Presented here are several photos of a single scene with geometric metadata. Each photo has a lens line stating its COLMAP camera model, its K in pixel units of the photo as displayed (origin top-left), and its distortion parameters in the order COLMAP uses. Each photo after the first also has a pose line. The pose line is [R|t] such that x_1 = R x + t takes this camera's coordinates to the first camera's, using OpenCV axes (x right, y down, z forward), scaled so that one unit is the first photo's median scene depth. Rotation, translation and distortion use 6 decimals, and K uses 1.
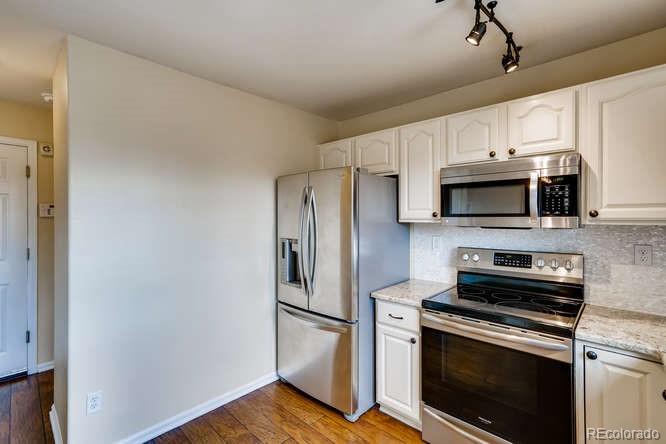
lens RADIAL K [[306.9, 0, 332.0], [0, 306.9, 215.7], [0, 0, 1]] dist [-0.026692, 0.003333]
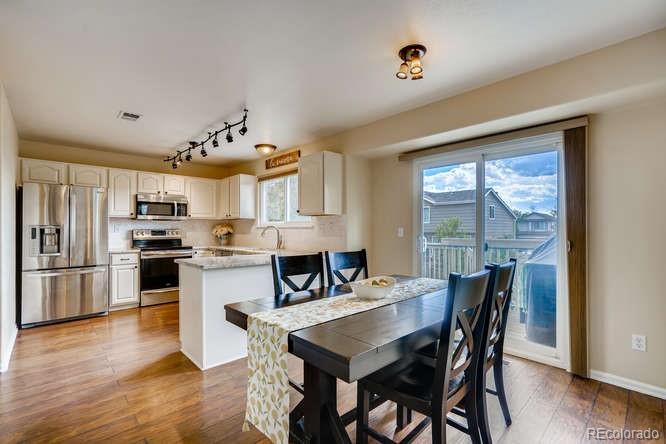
lens RADIAL K [[306.9, 0, 339.2], [0, 306.9, 225.8], [0, 0, 1]] dist [-0.026692, 0.003333]
pose [[0.032484, 0.008661, 0.999435, -2.027961], [-0.004350, 0.999954, -0.008524, 0.105429], [-0.999463, -0.004071, 0.032520, -0.646314]]
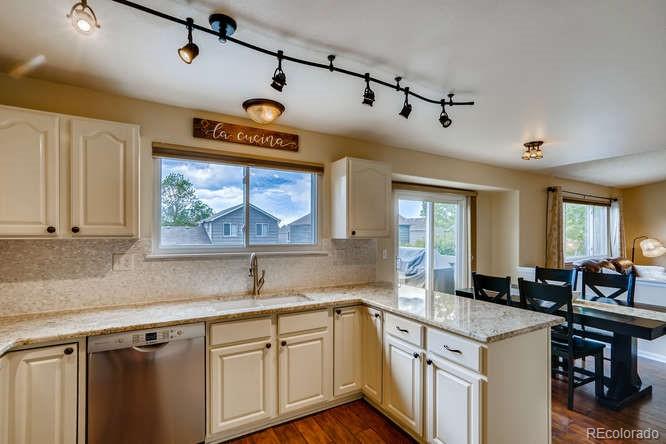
lens RADIAL K [[306.9, 0, 333.4], [0, 306.9, 232.4], [0, 0, 1]] dist [-0.026692, 0.003333]
pose [[-0.961188, -0.002581, 0.275881, -0.312001], [-0.004504, 0.999970, -0.006335, 0.002359], [-0.275856, -0.007331, -0.961171, 1.125222]]
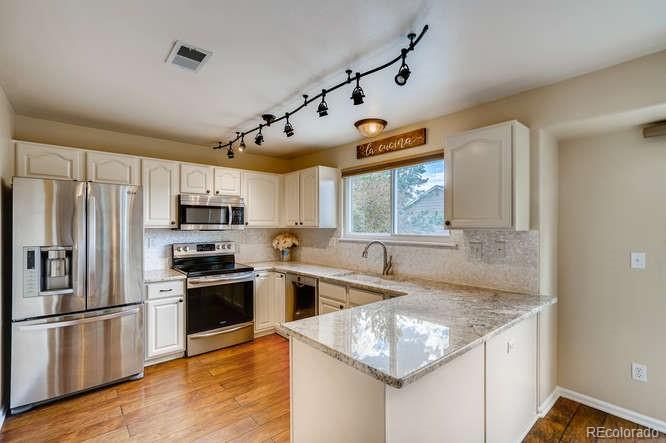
lens RADIAL K [[306.9, 0, 334.2], [0, 306.9, 225.2], [0, 0, 1]] dist [-0.026692, 0.003333]
pose [[0.088983, 0.002751, 0.996029, -1.275866], [-0.006386, 0.999977, -0.002192, 0.006970], [-0.996013, -0.006166, 0.088998, 0.044076]]
